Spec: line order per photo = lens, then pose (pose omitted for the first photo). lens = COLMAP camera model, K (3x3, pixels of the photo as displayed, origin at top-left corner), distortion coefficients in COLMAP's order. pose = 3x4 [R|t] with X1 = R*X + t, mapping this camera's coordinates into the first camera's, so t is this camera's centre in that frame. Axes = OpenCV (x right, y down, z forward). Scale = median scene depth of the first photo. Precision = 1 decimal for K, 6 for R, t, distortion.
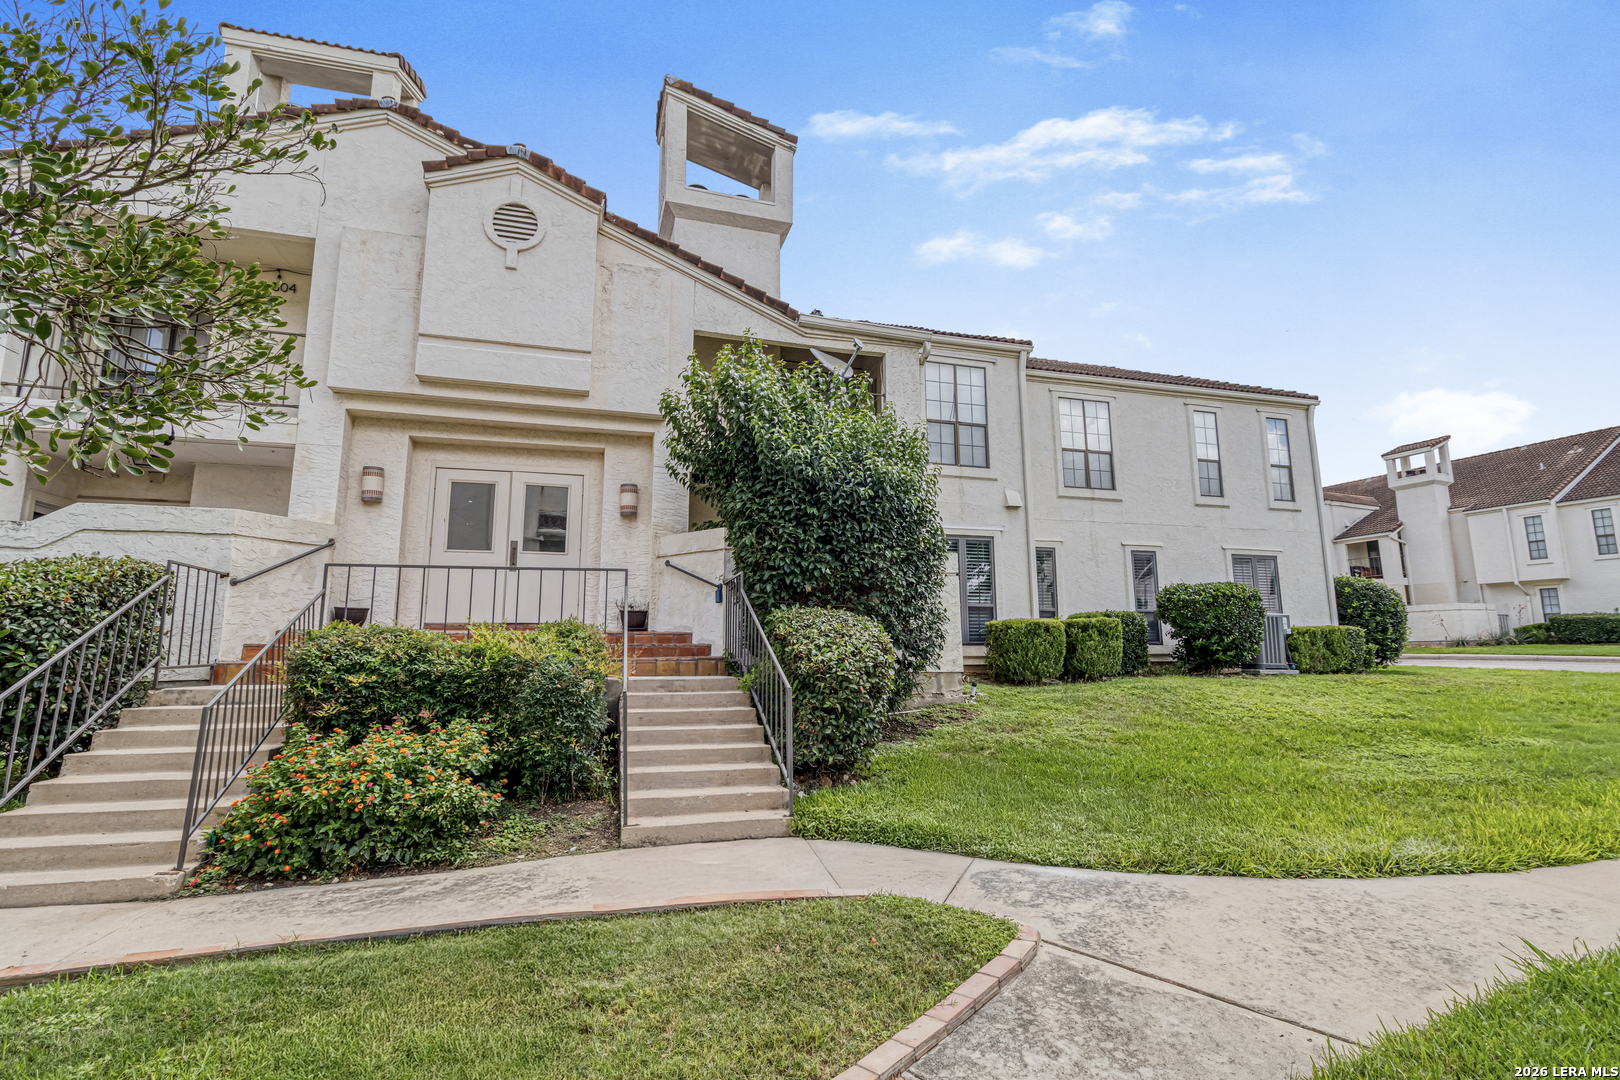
lens RADIAL K [[746.1, 0, 811.1], [0, 746.1, 527.4], [0, 0, 1]] dist [0.004502, 0.000921]
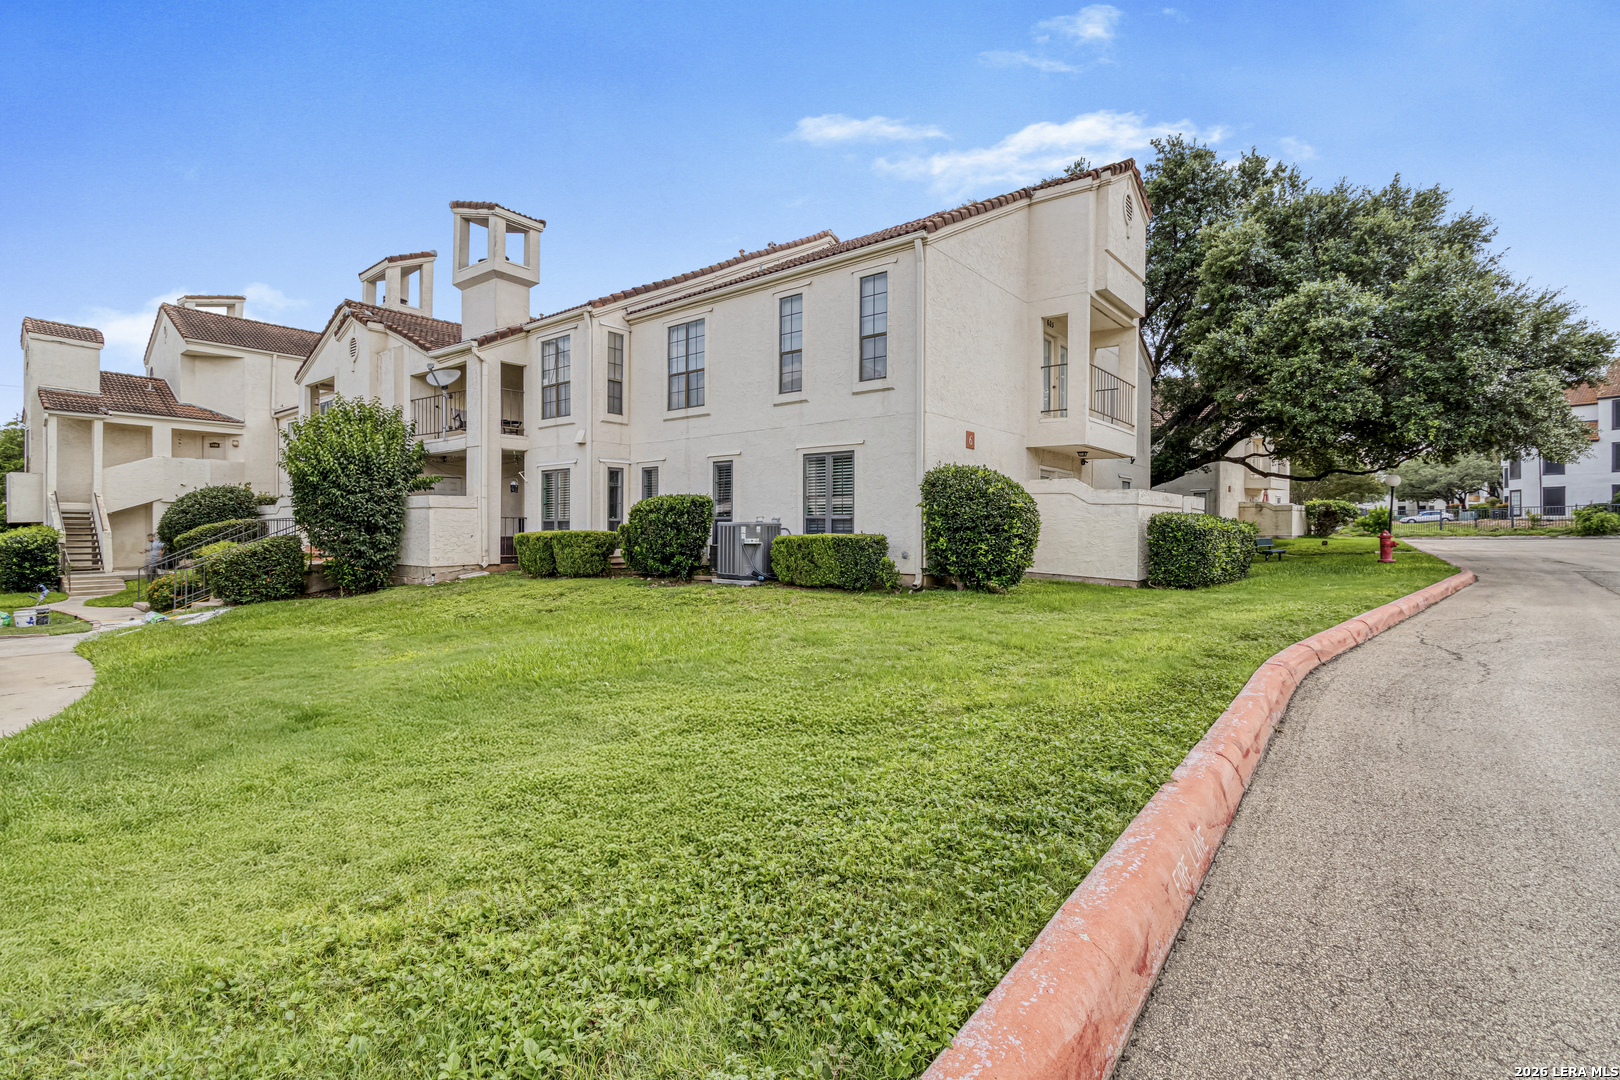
lens RADIAL K [[746.1, 0, 811.1], [0, 746.1, 527.4], [0, 0, 1]] dist [0.004502, 0.000921]
pose [[0.571429, 0.006592, -0.820625, 2.177834], [0.130840, 0.986445, 0.099032, 0.057860], [0.810154, -0.163960, 0.562820, 0.789601]]
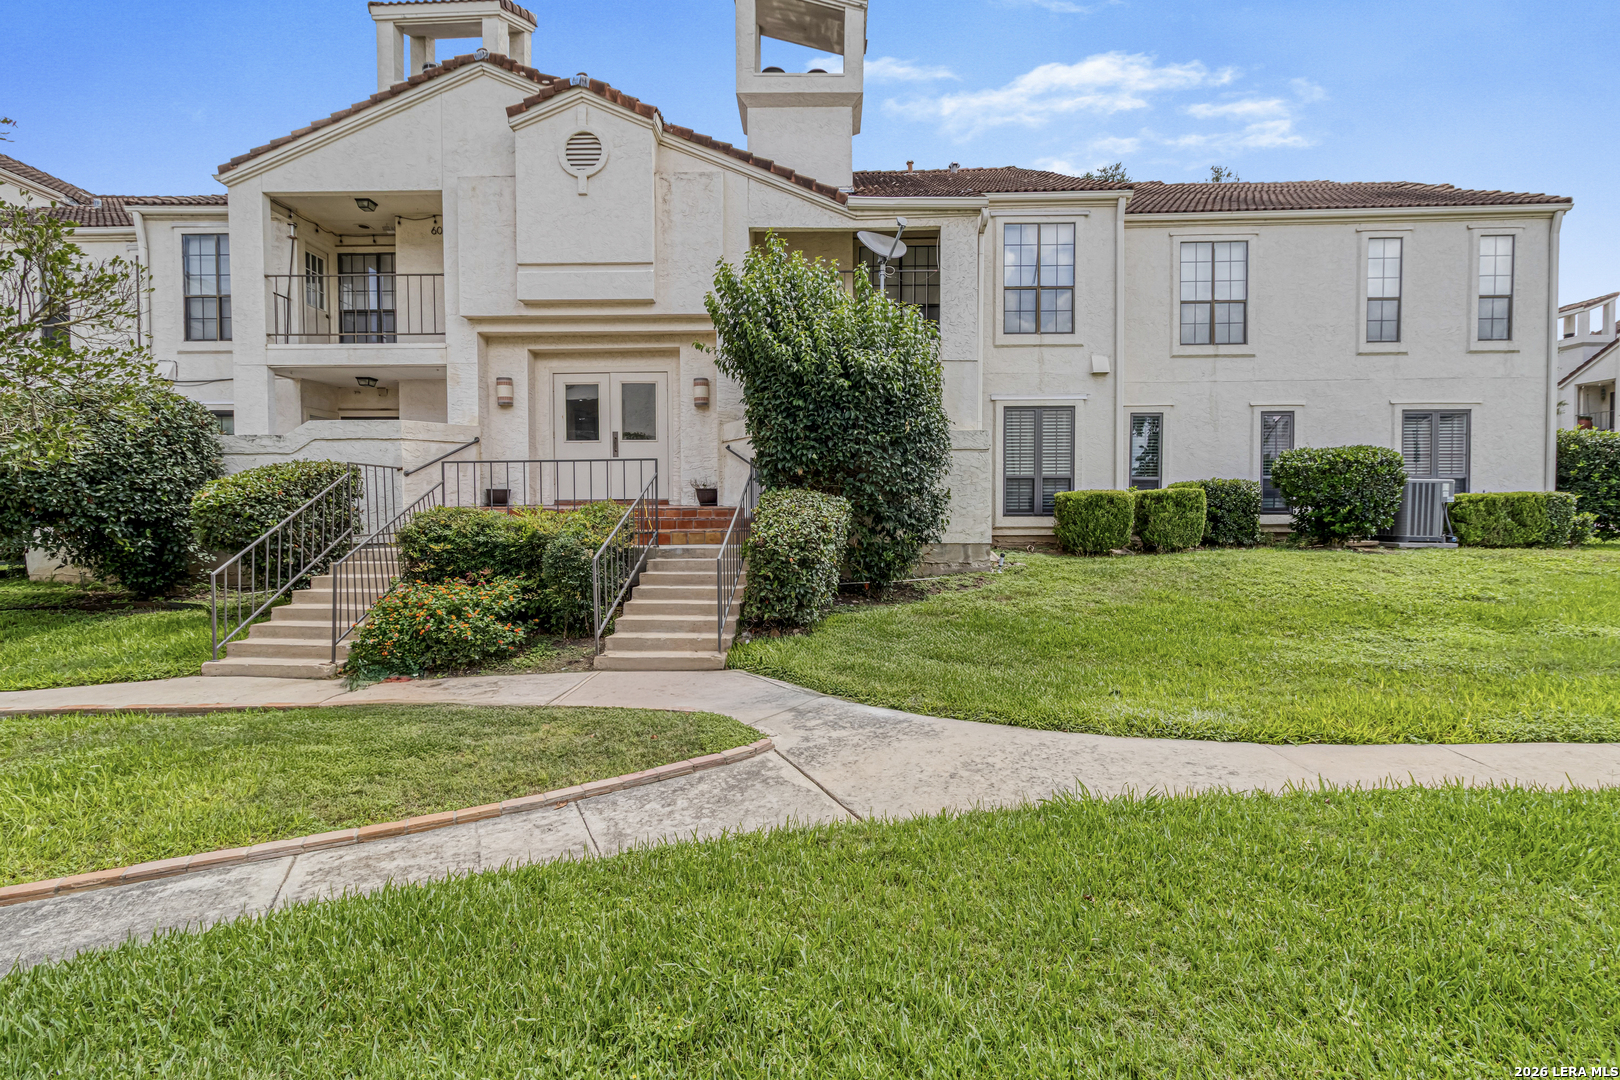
lens RADIAL K [[746.1, 0, 811.1], [0, 746.1, 527.4], [0, 0, 1]] dist [0.004502, 0.000921]
pose [[0.950693, 0.006771, -0.310060, 0.290529], [0.050504, 0.983036, 0.176321, -0.027674], [0.305994, -0.183287, 0.934224, -0.060073]]
